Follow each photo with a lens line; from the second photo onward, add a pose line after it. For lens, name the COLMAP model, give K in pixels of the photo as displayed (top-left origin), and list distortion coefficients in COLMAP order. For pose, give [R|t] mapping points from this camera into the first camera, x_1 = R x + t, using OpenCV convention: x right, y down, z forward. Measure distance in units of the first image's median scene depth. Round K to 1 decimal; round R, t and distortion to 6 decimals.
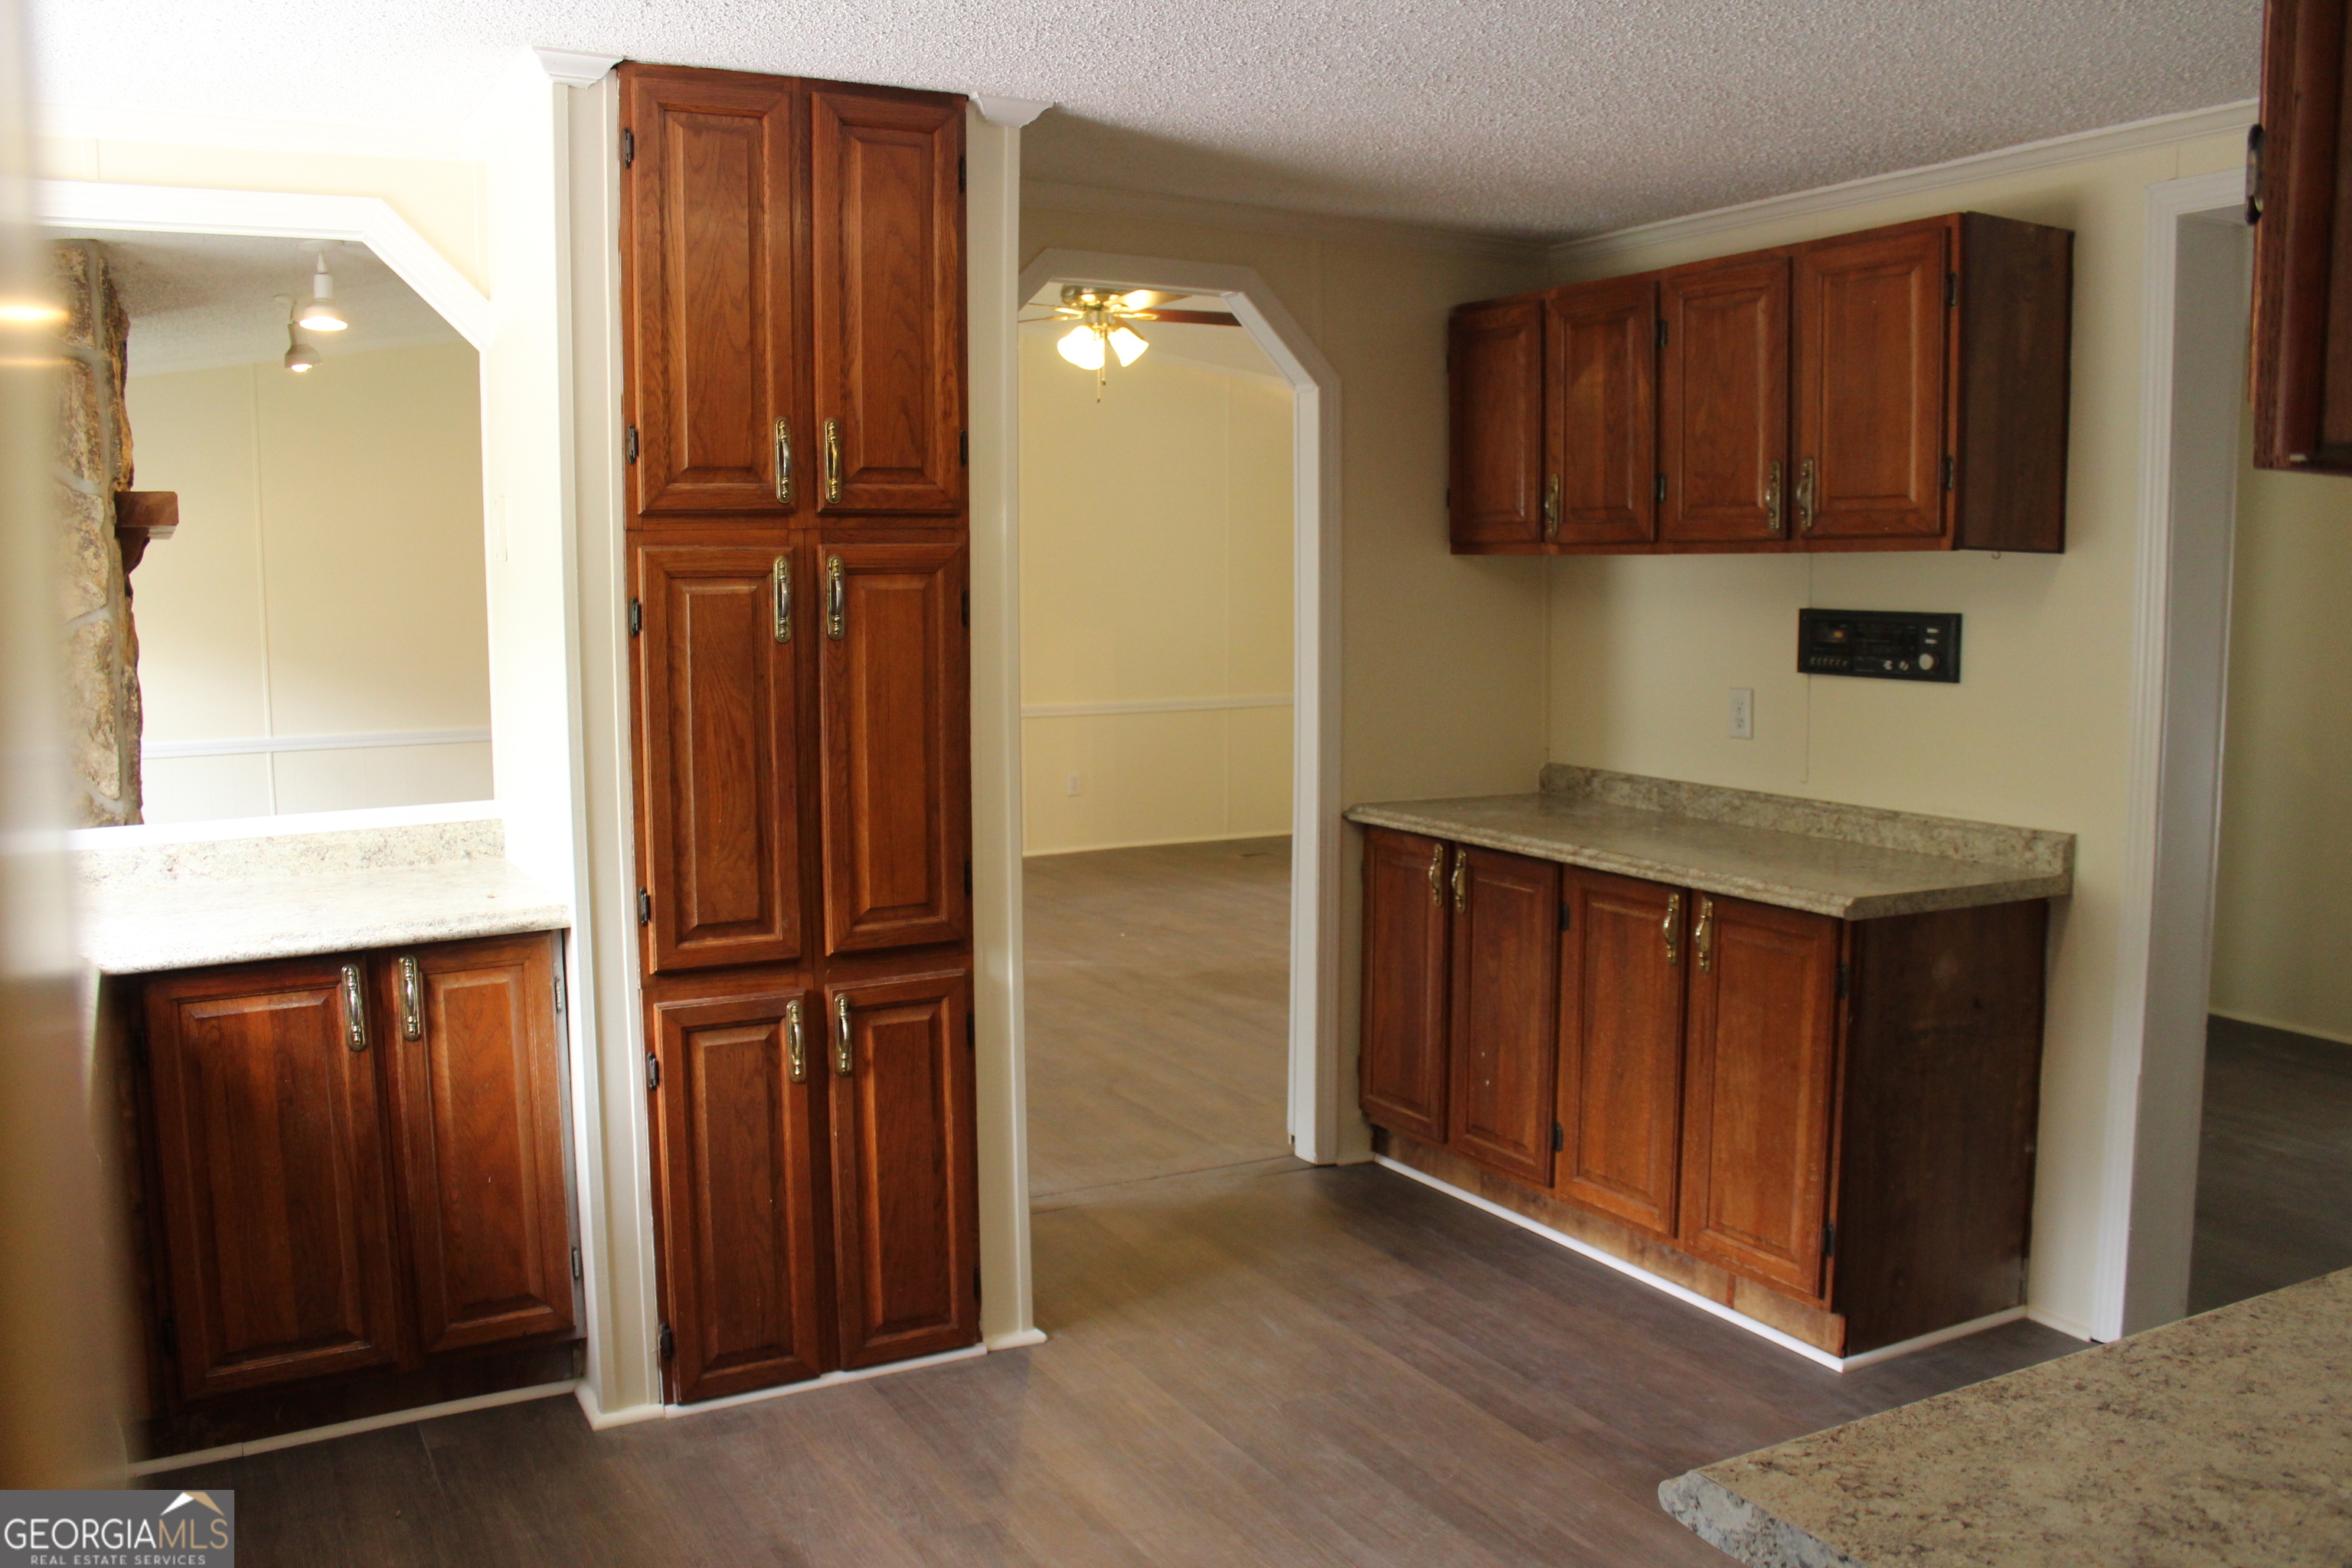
lens RADIAL K [[1939.3, 0, 1179.1], [0, 1939.3, 777.7], [0, 0, 1]] dist [-0.180413, 0.173559]
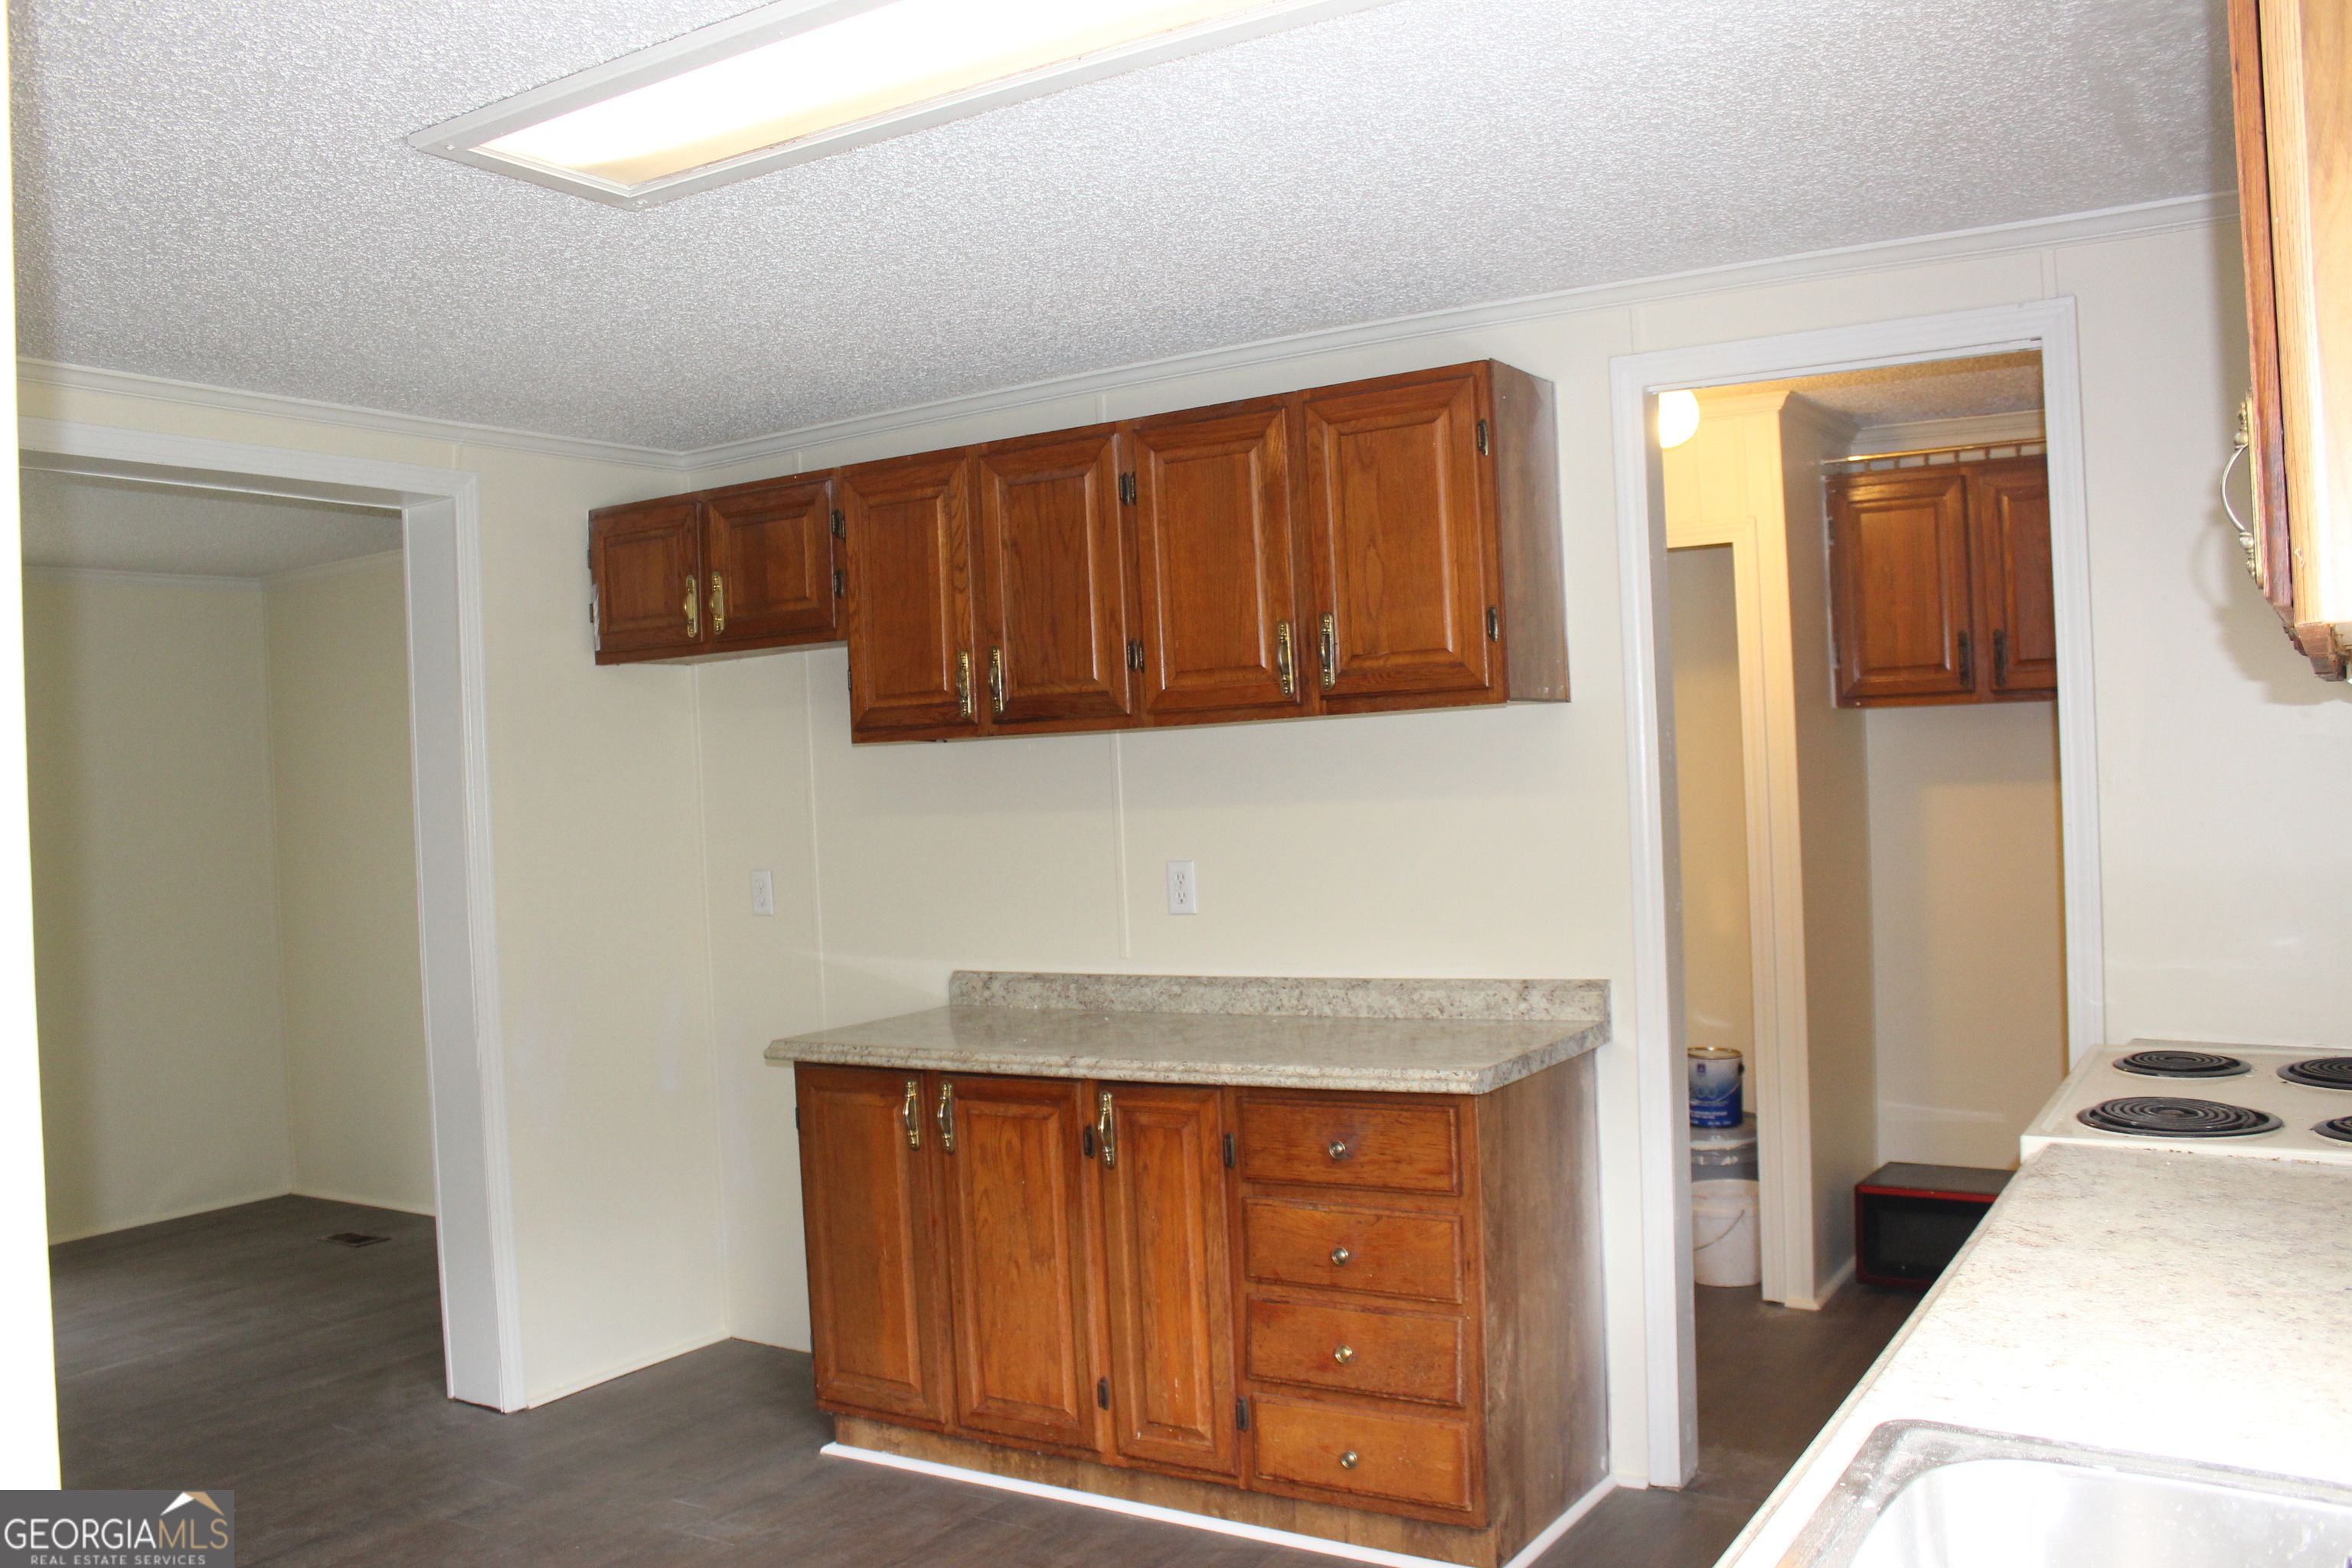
lens RADIAL K [[1939.3, 0, 1179.1], [0, 1939.3, 777.7], [0, 0, 1]] dist [-0.180413, 0.173559]
pose [[0.875506, -0.057561, 0.479766, -0.173249], [0.108582, 0.990923, -0.079258, -0.016086], [-0.470849, 0.121485, 0.873809, 0.171891]]
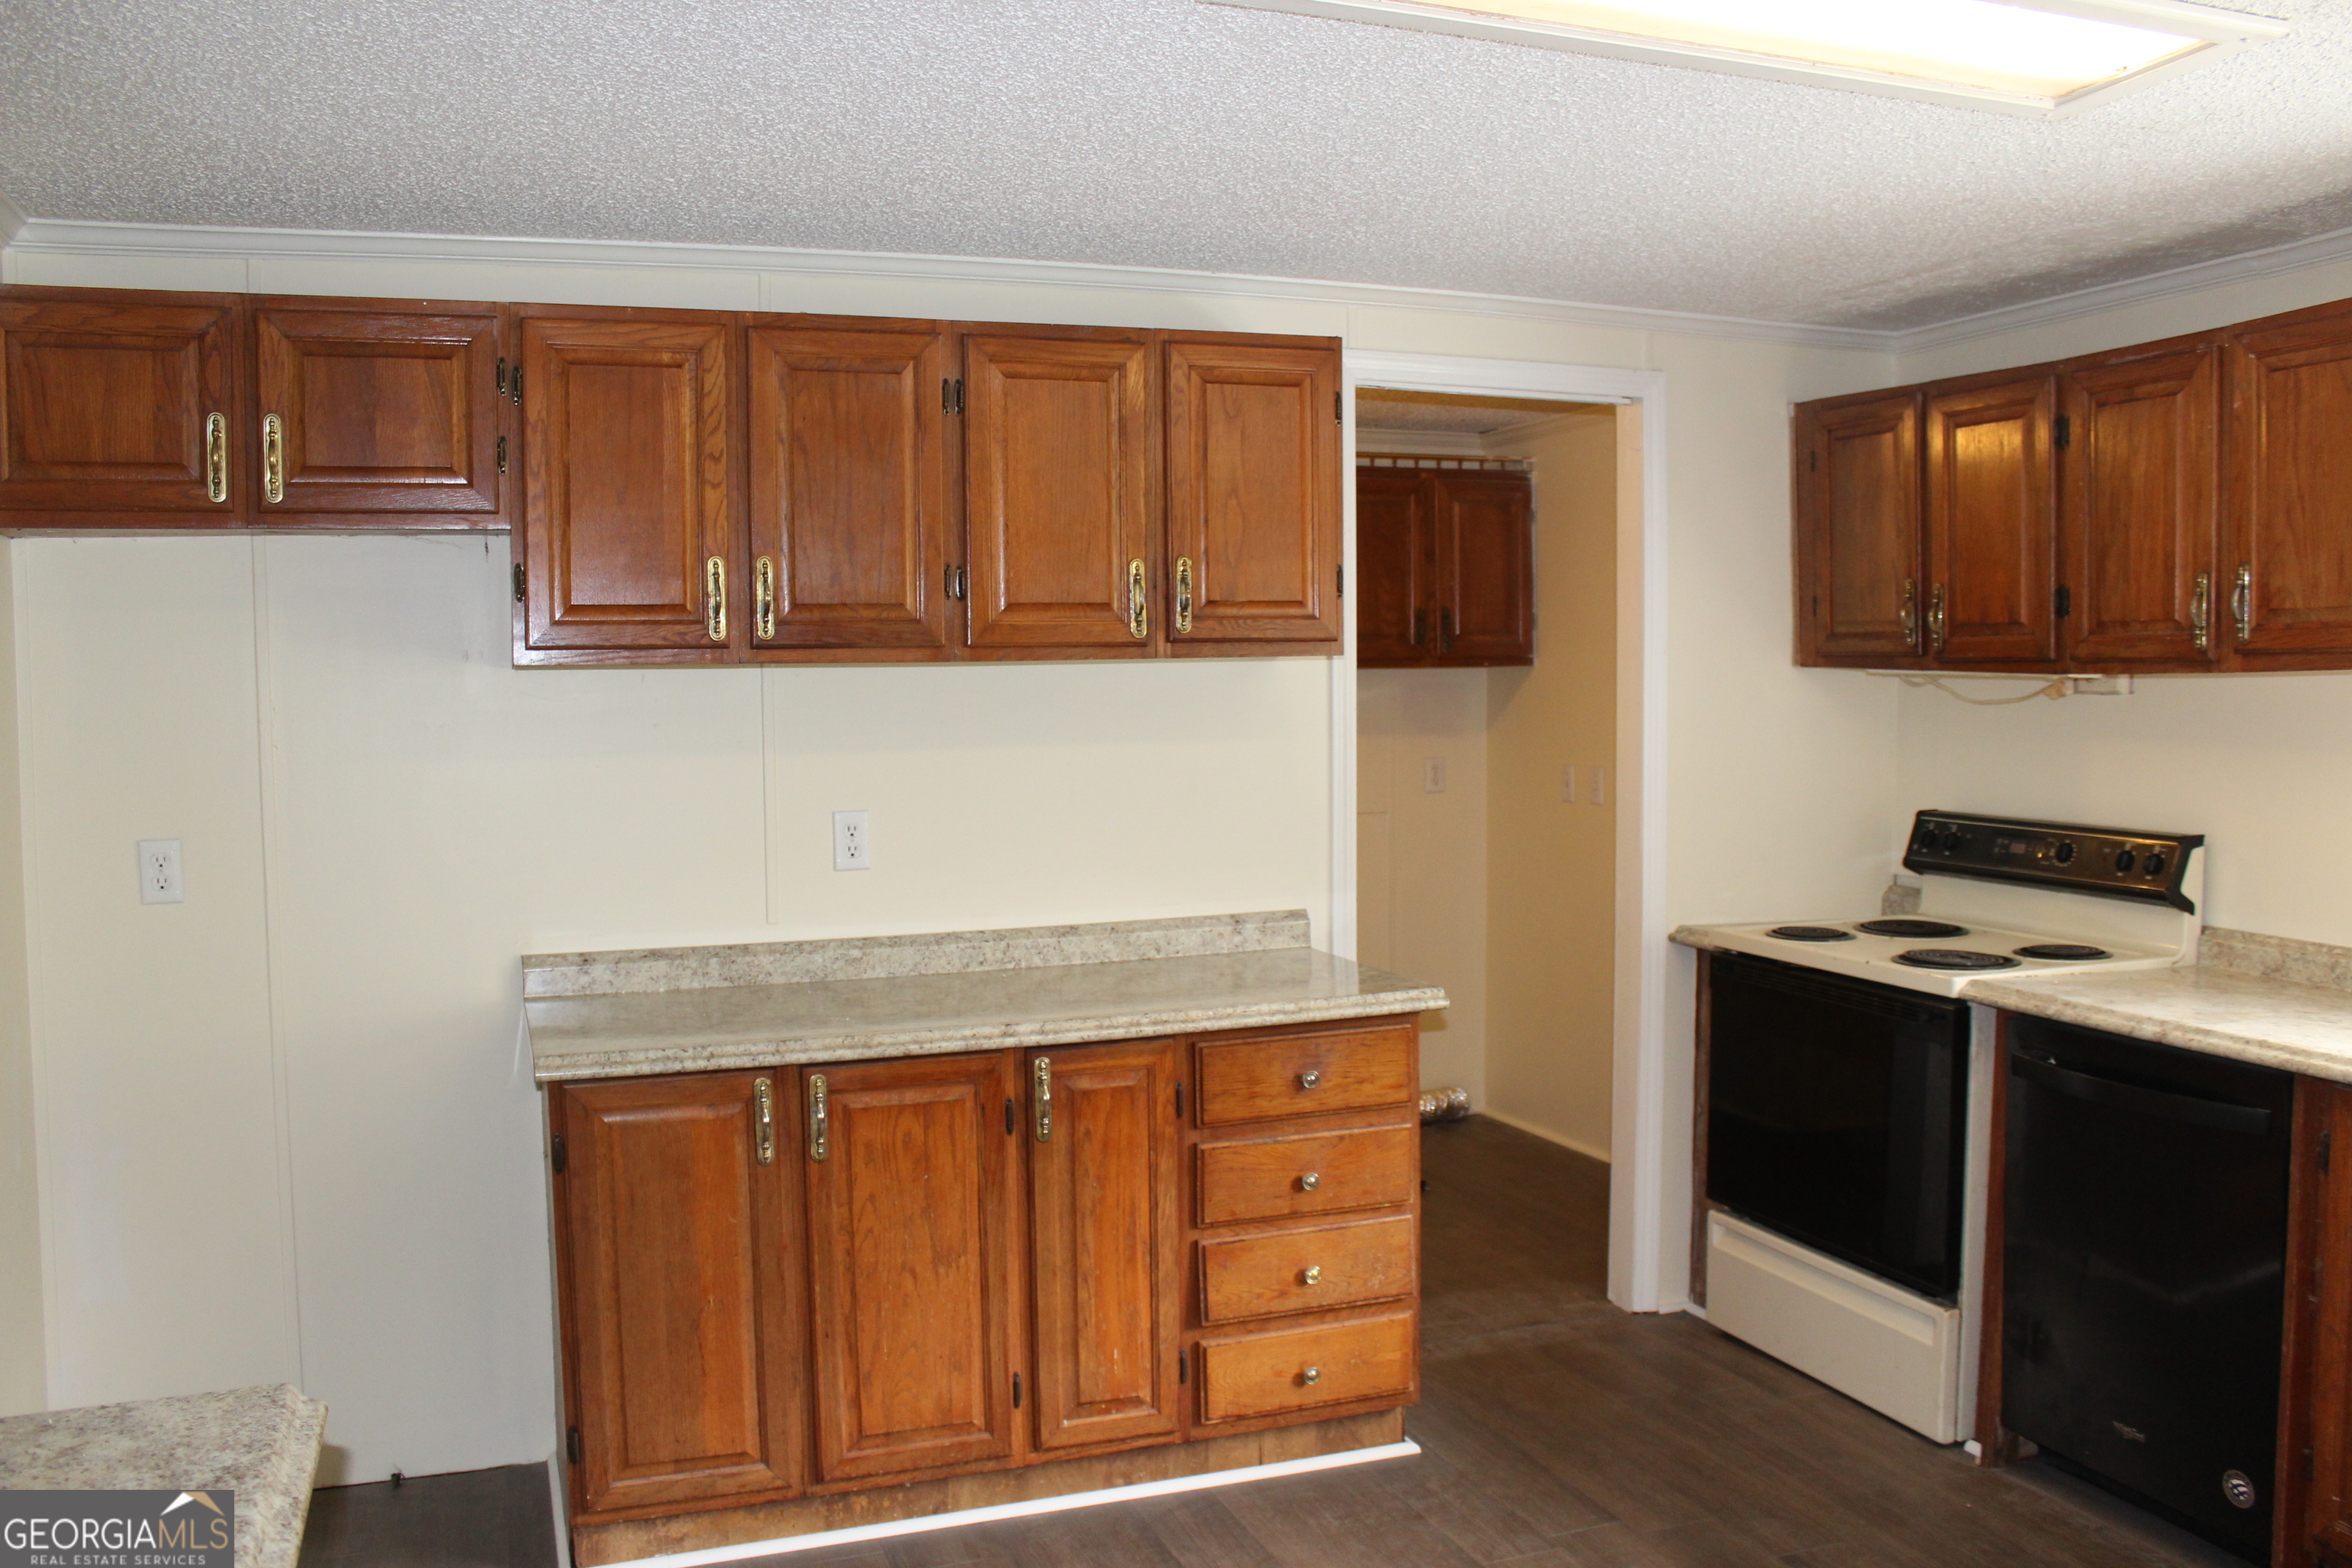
lens RADIAL K [[1939.3, 0, 1179.1], [0, 1939.3, 777.7], [0, 0, 1]] dist [-0.180413, 0.173559]
pose [[0.159652, -0.068071, 0.984824, -0.573052], [0.117623, 0.991825, 0.049486, -0.098574], [-0.980141, 0.107938, 0.166353, 0.781931]]
